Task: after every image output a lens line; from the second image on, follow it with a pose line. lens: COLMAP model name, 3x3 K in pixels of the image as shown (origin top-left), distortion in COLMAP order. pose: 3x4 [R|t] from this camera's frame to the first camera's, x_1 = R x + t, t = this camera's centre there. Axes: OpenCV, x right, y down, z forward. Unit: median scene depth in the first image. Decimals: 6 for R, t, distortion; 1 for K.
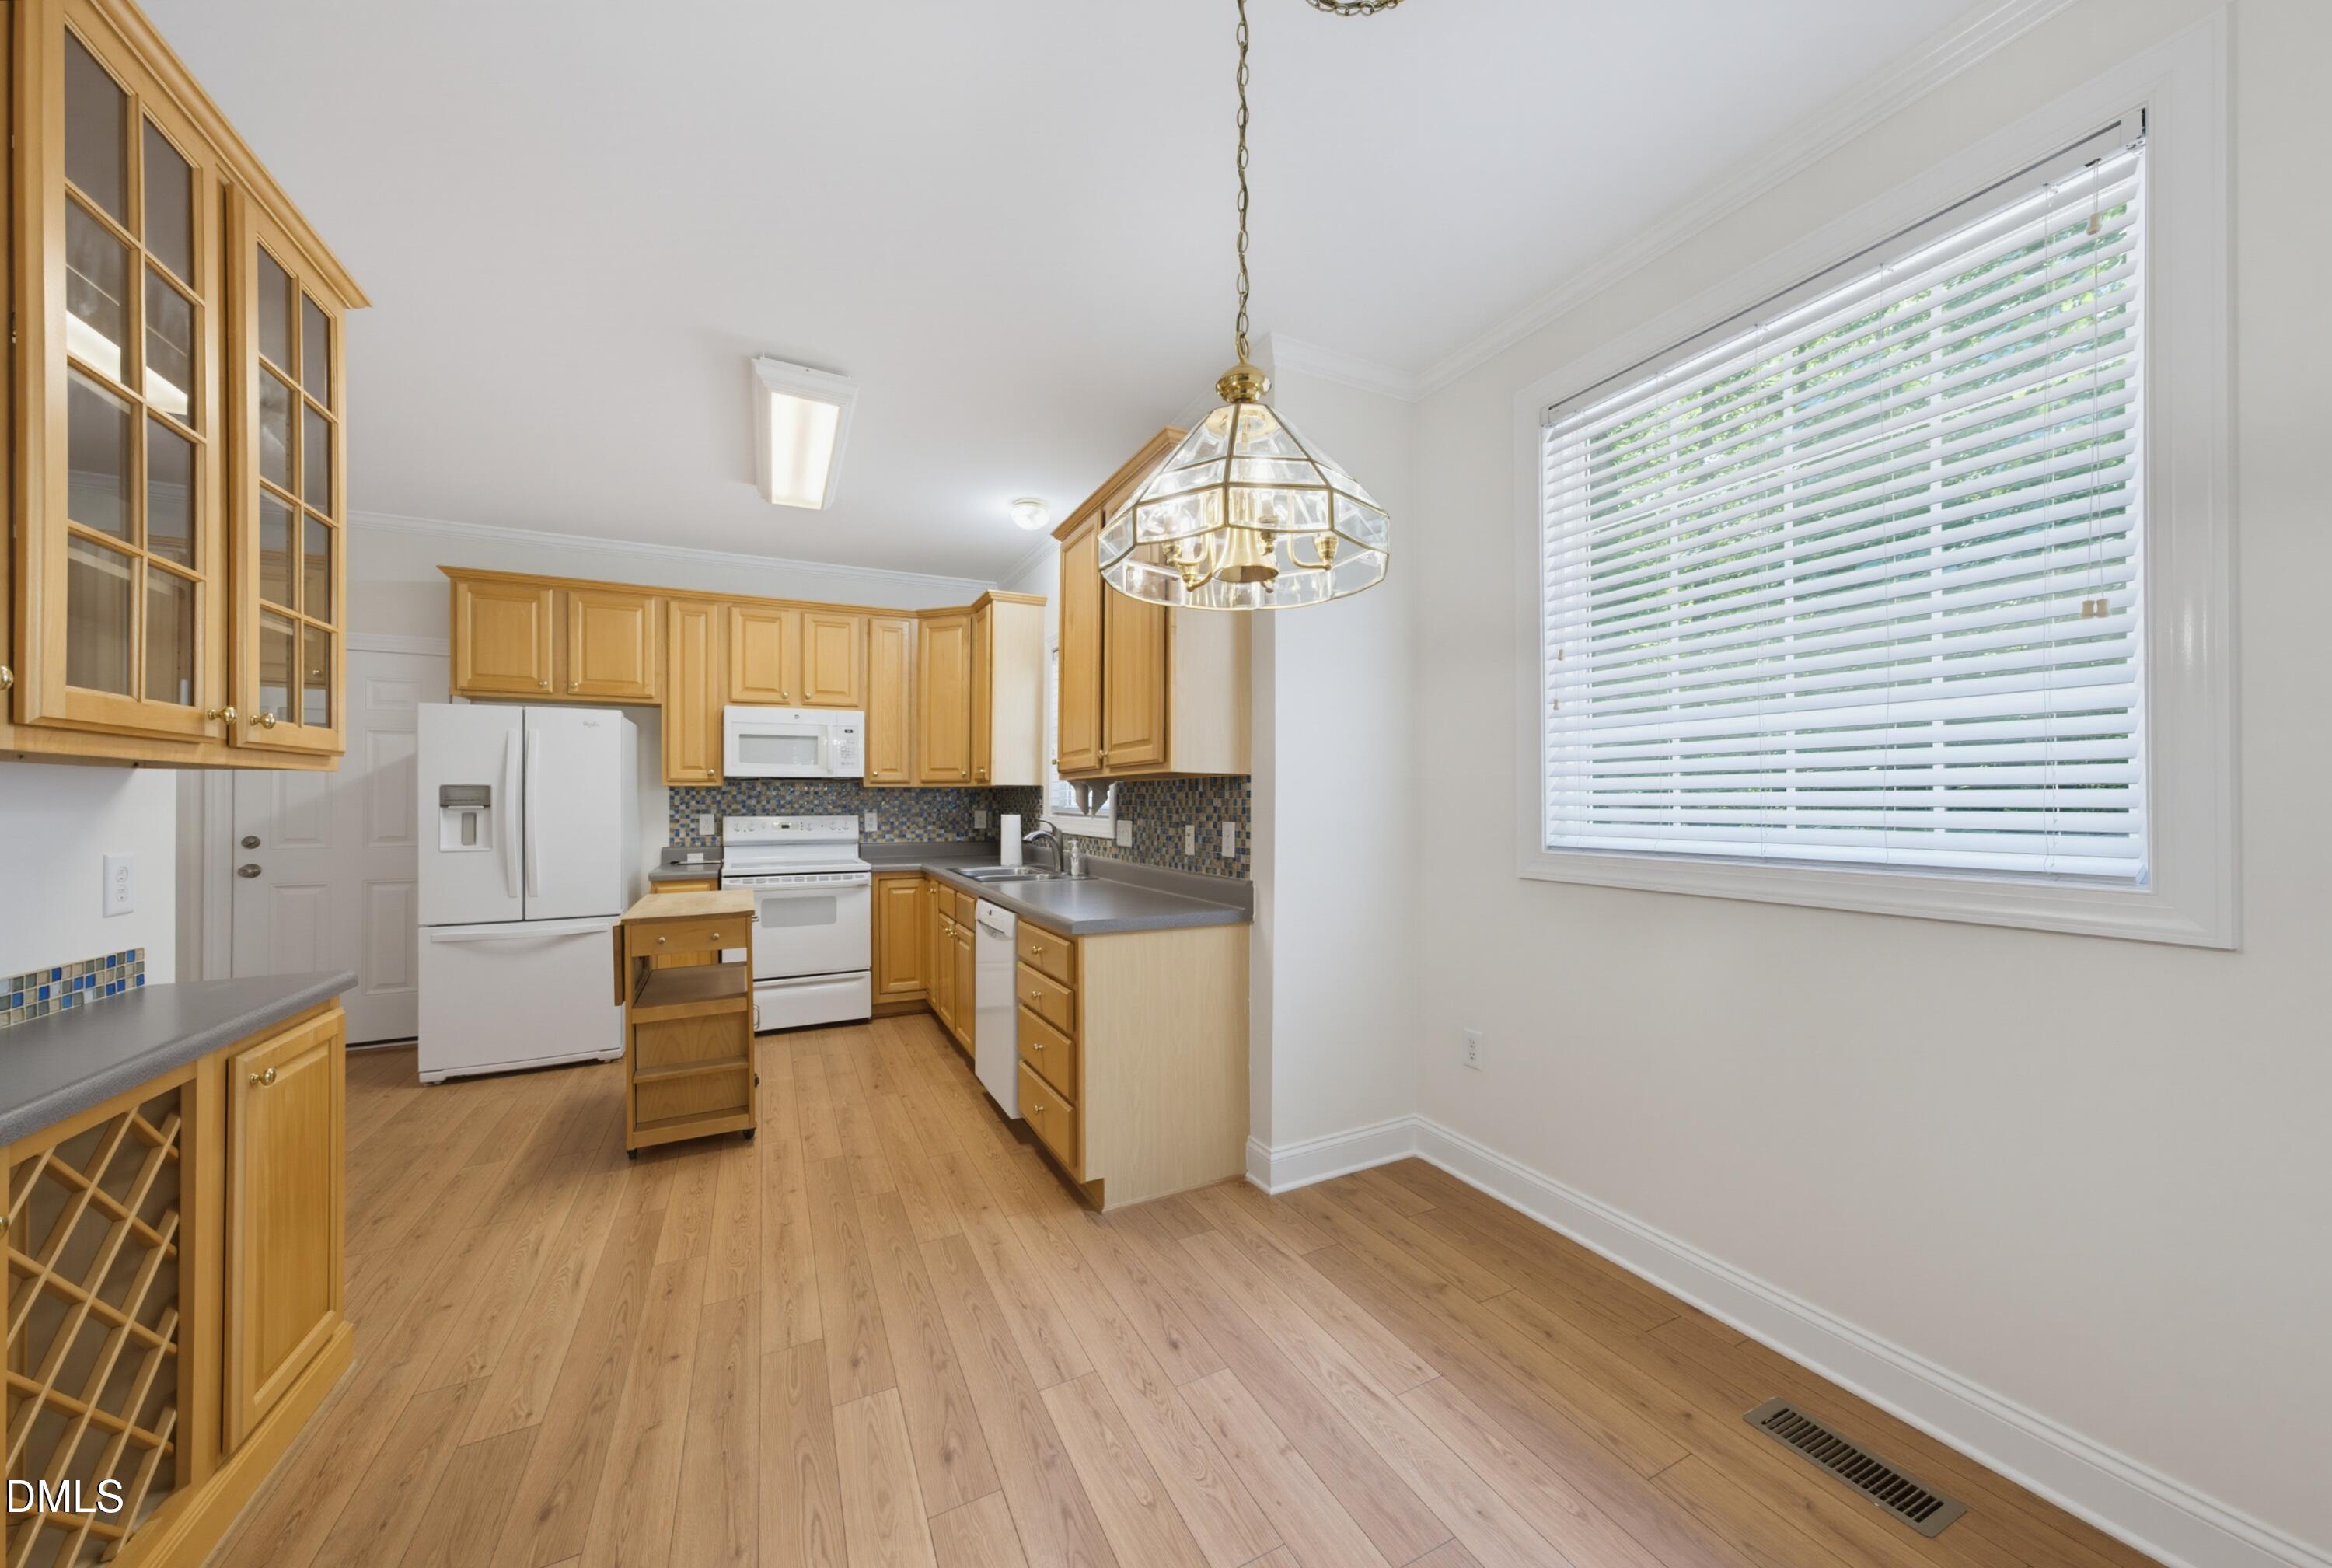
lens RADIAL K [[808.1, 0, 1140.7], [0, 808.1, 793.5], [0, 0, 1]] dist [-0.021411, 0.028138]
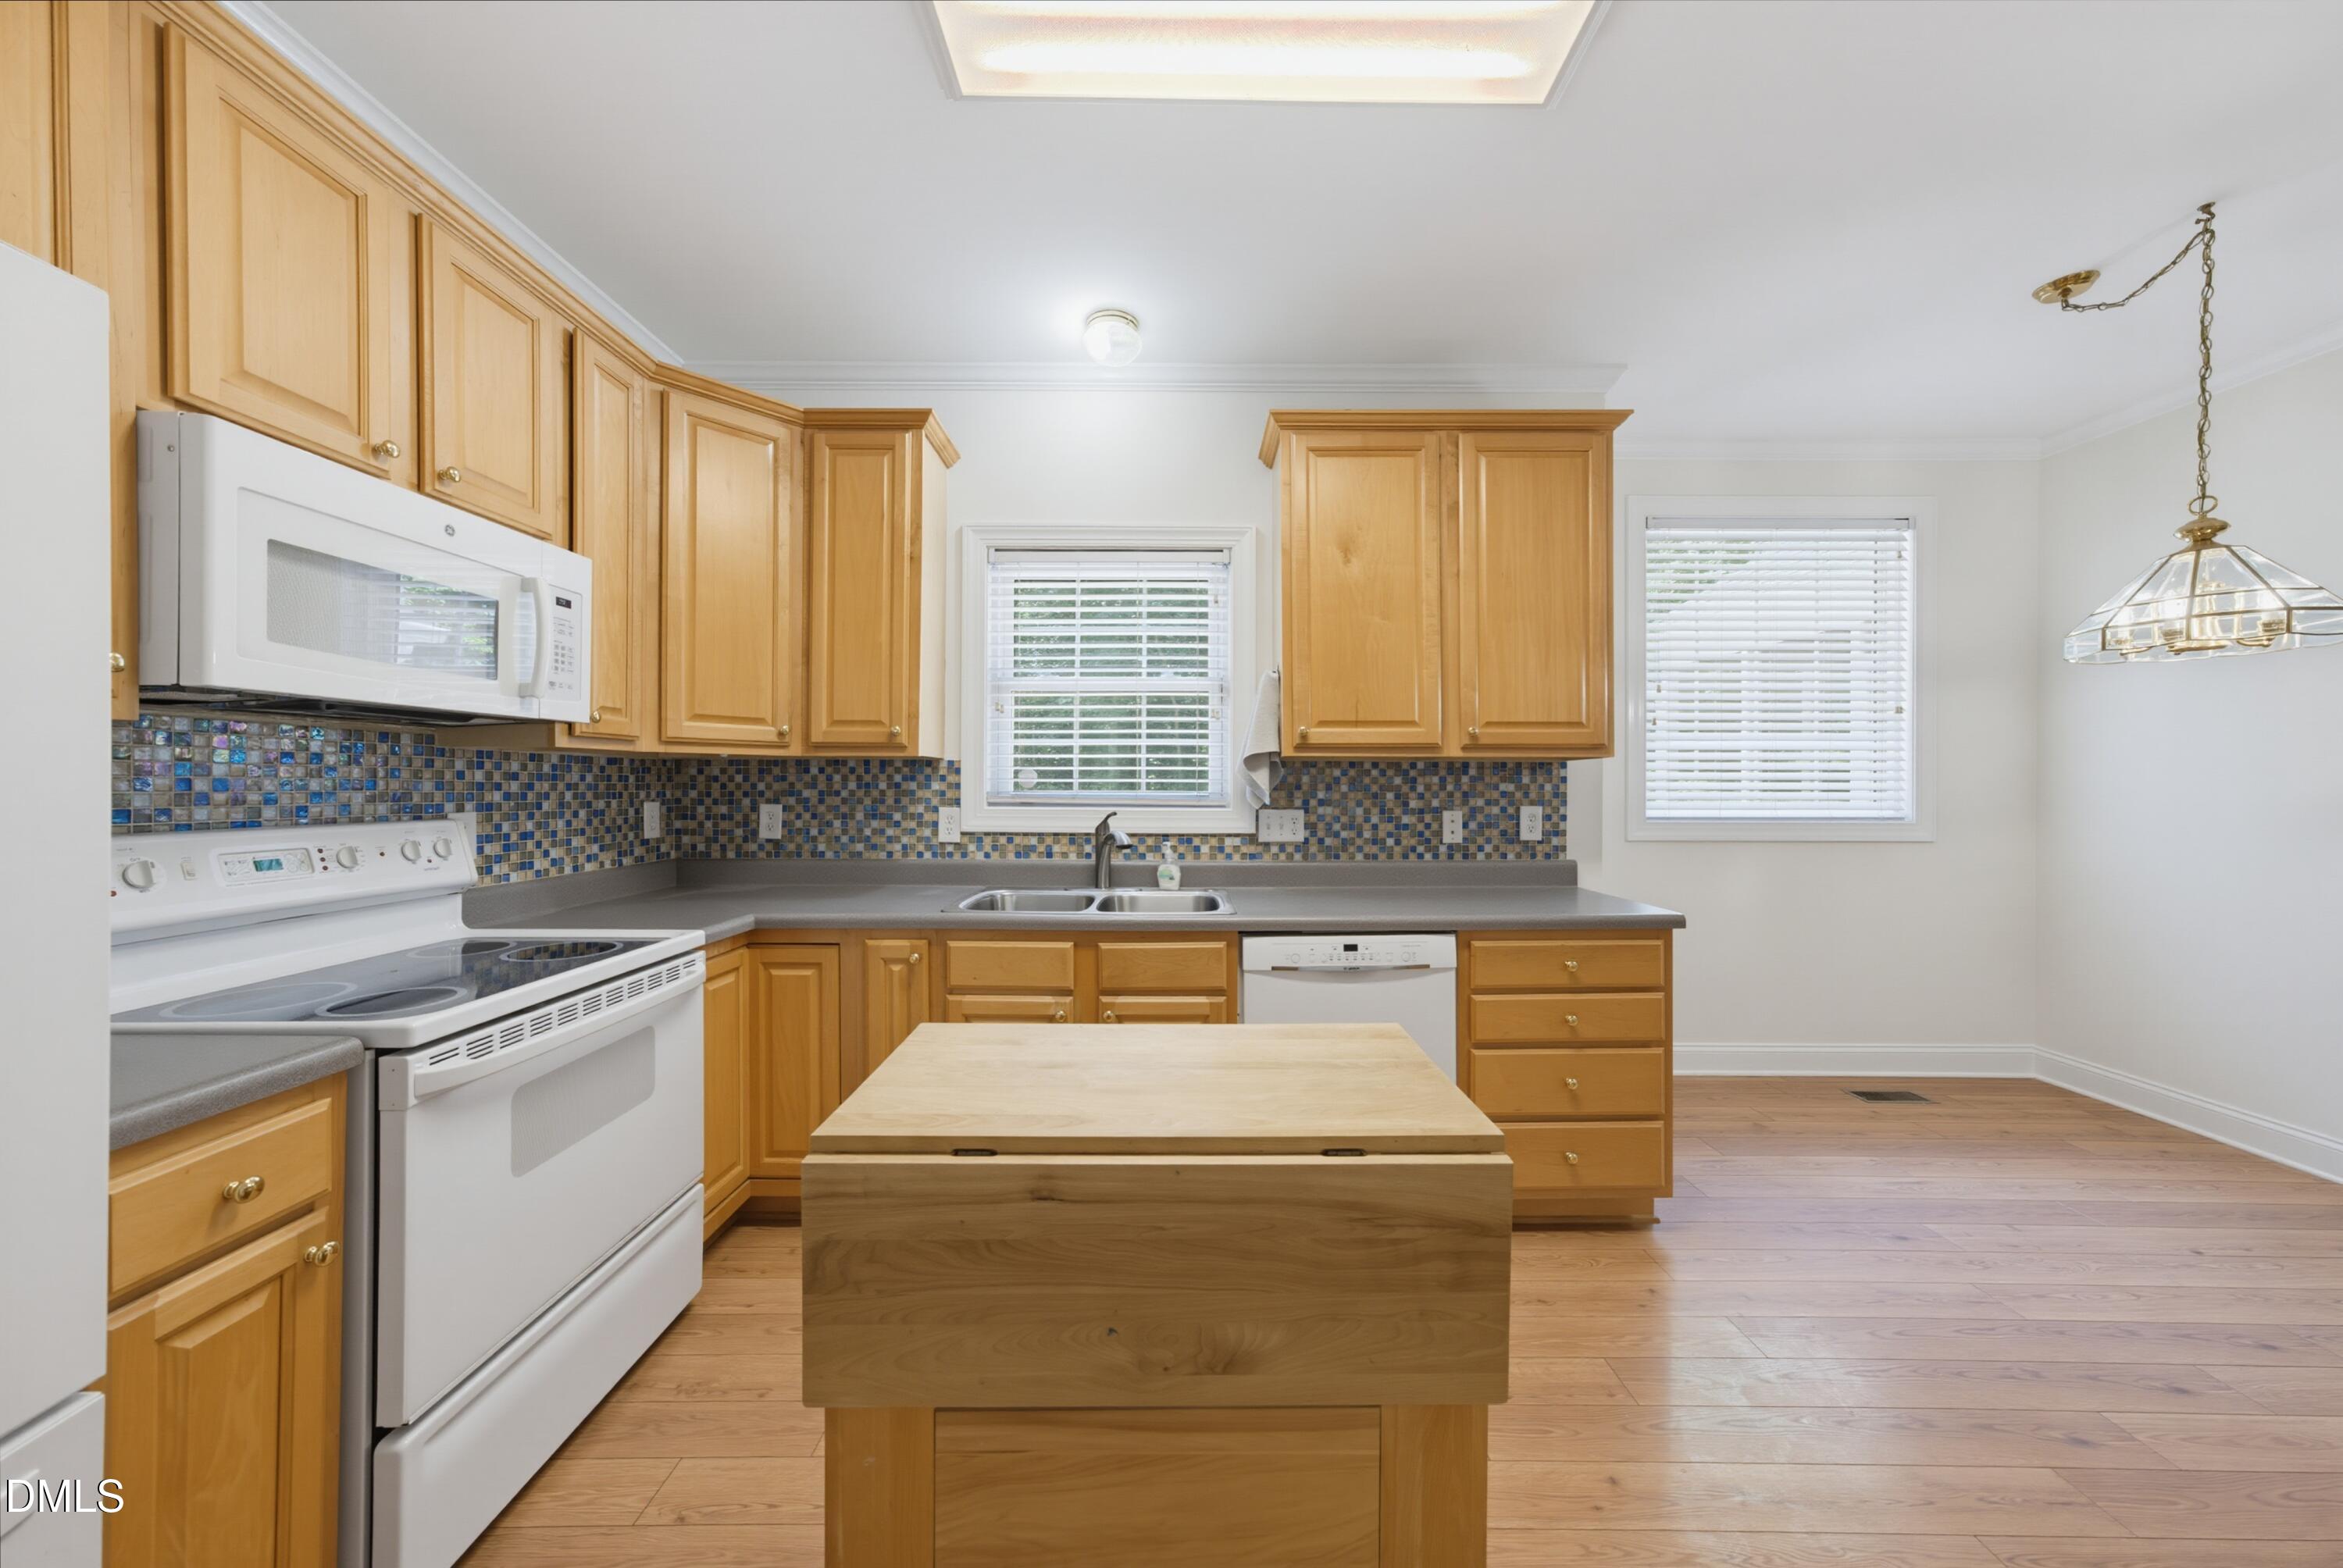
lens RADIAL K [[800.9, 0, 1179.2], [0, 800.9, 786.7], [0, 0, 1]] dist [-0.010817, 0.008385]
pose [[0.426496, 0.001251, 0.904489, -0.624593], [-0.010492, 0.999939, 0.003564, 0.007538], [-0.904429, -0.011010, 0.426483, 0.610891]]
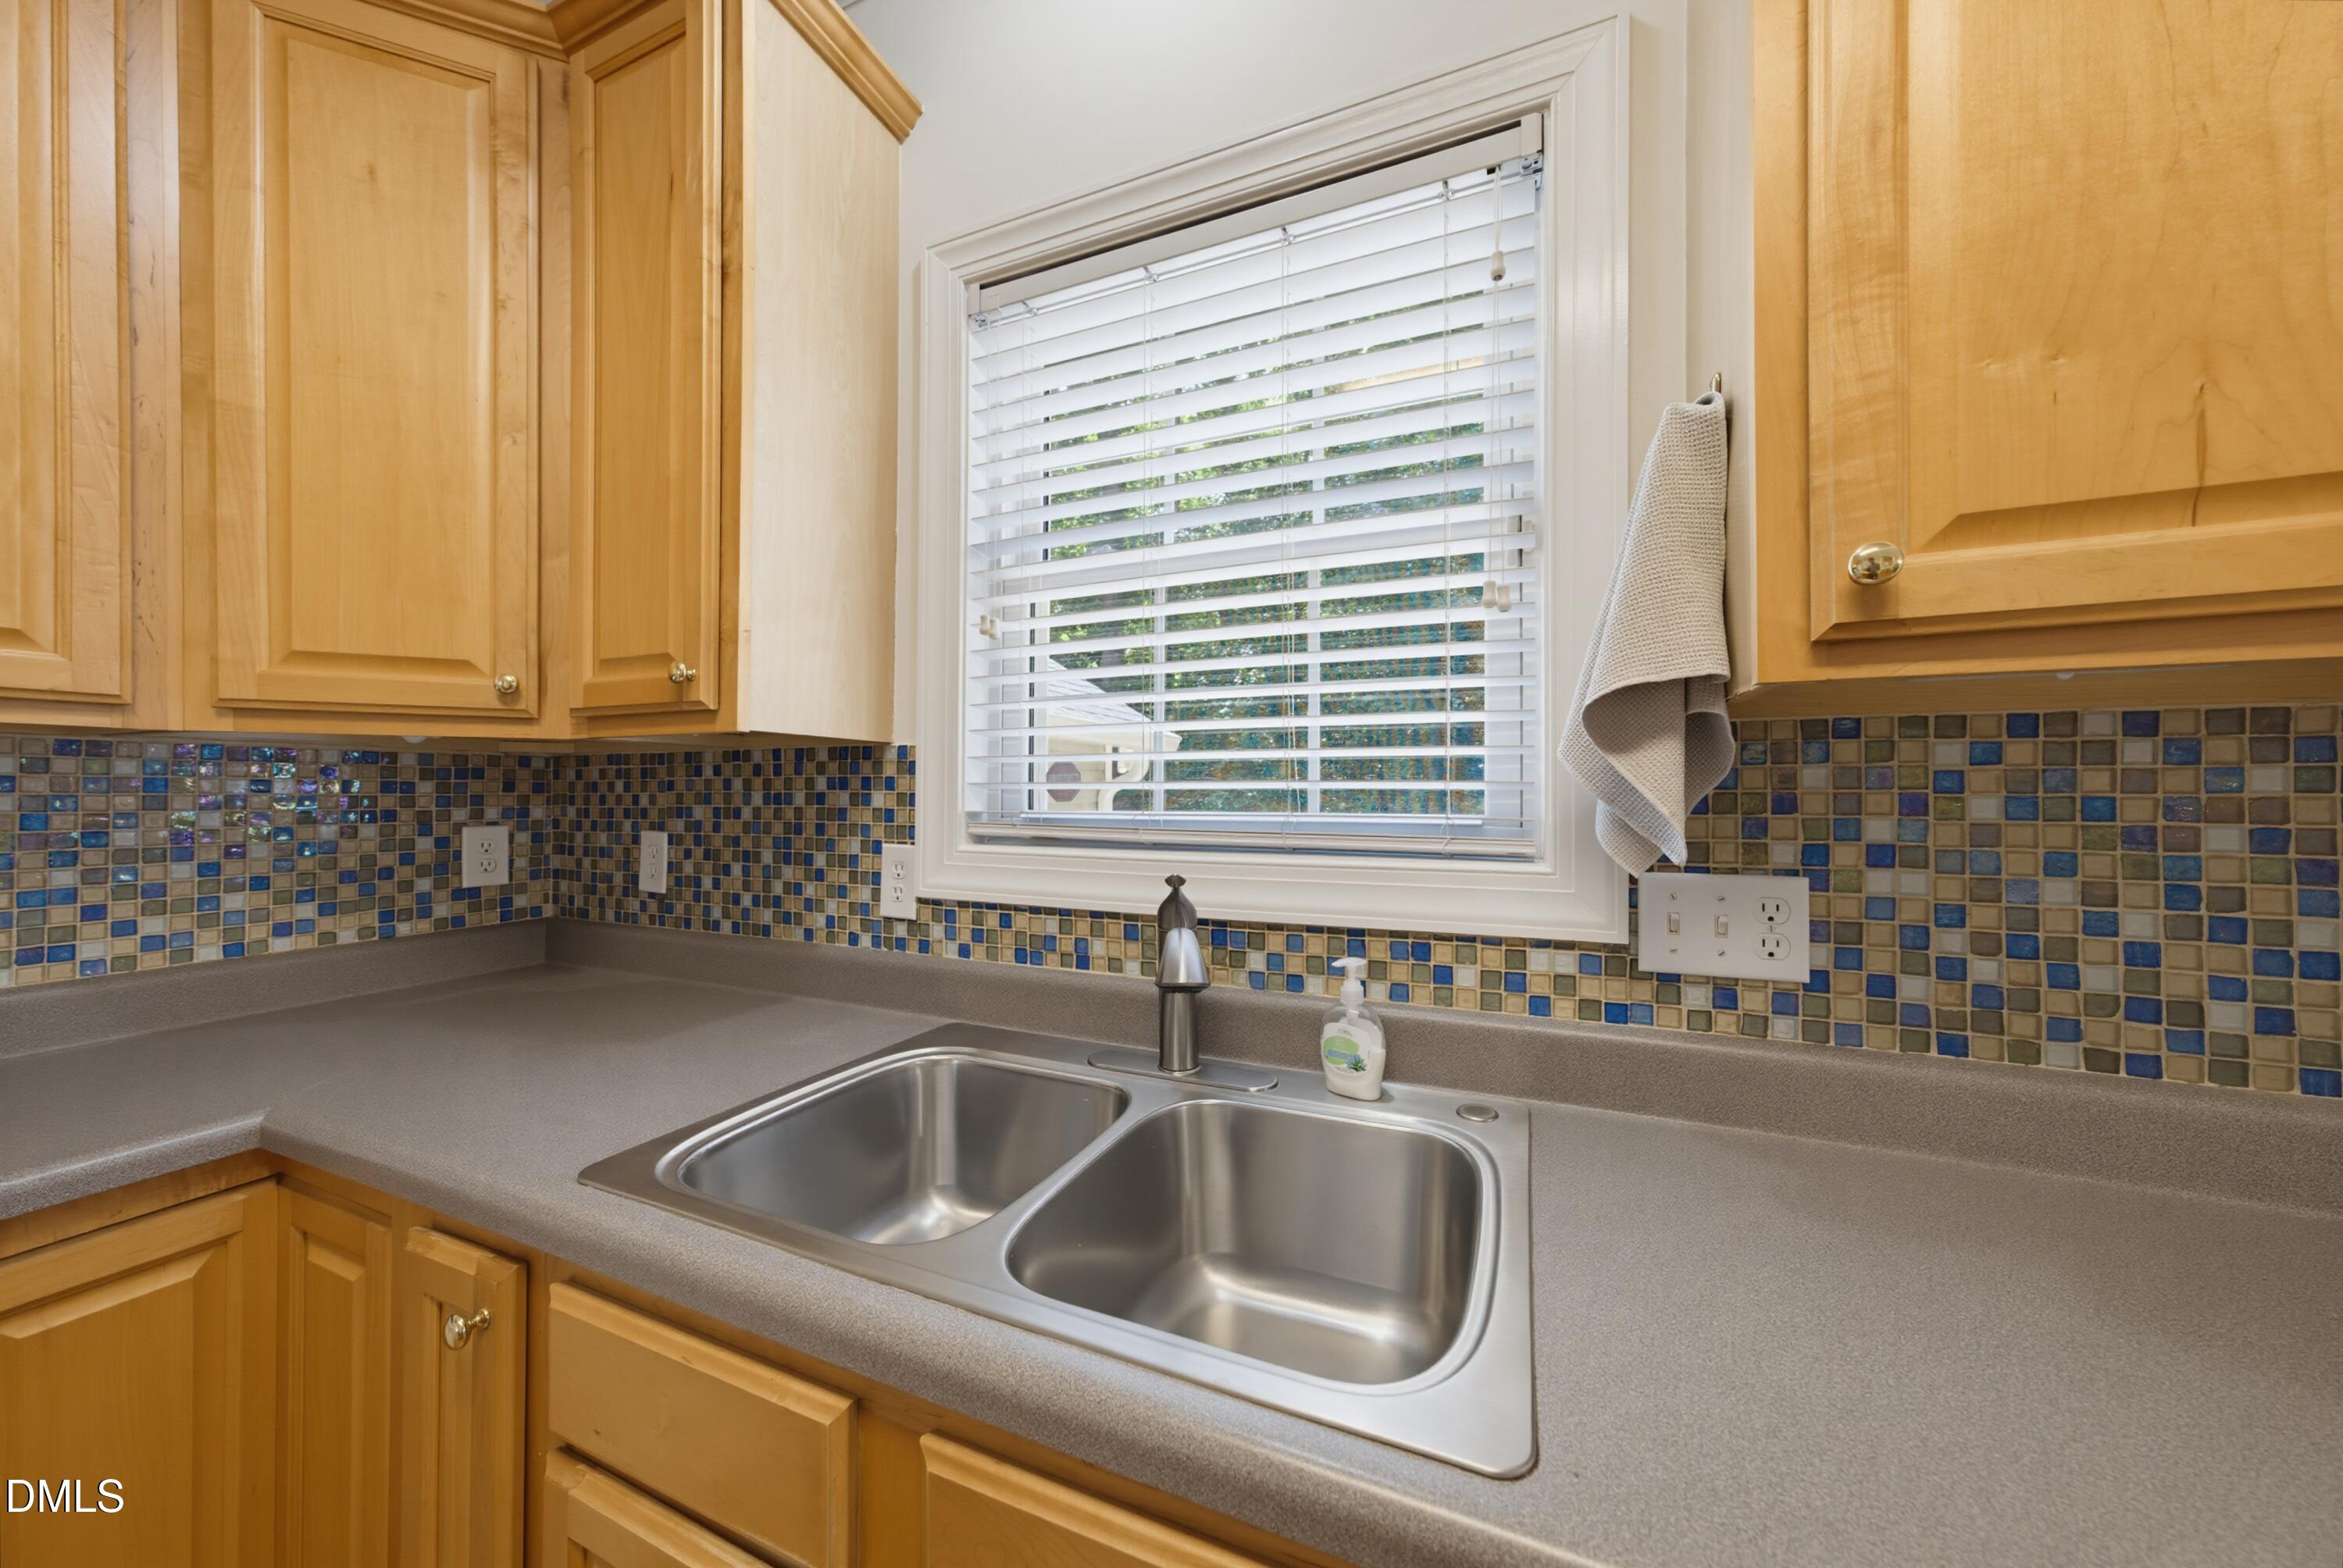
lens RADIAL K [[800.9, 0, 1179.2], [0, 800.9, 786.7], [0, 0, 1]] dist [-0.010817, 0.008385]
pose [[0.751963, 0.007139, 0.659167, -0.246899], [-0.006788, 0.999972, -0.003087, 0.006446], [-0.659171, -0.002154, 0.751990, 0.748939]]
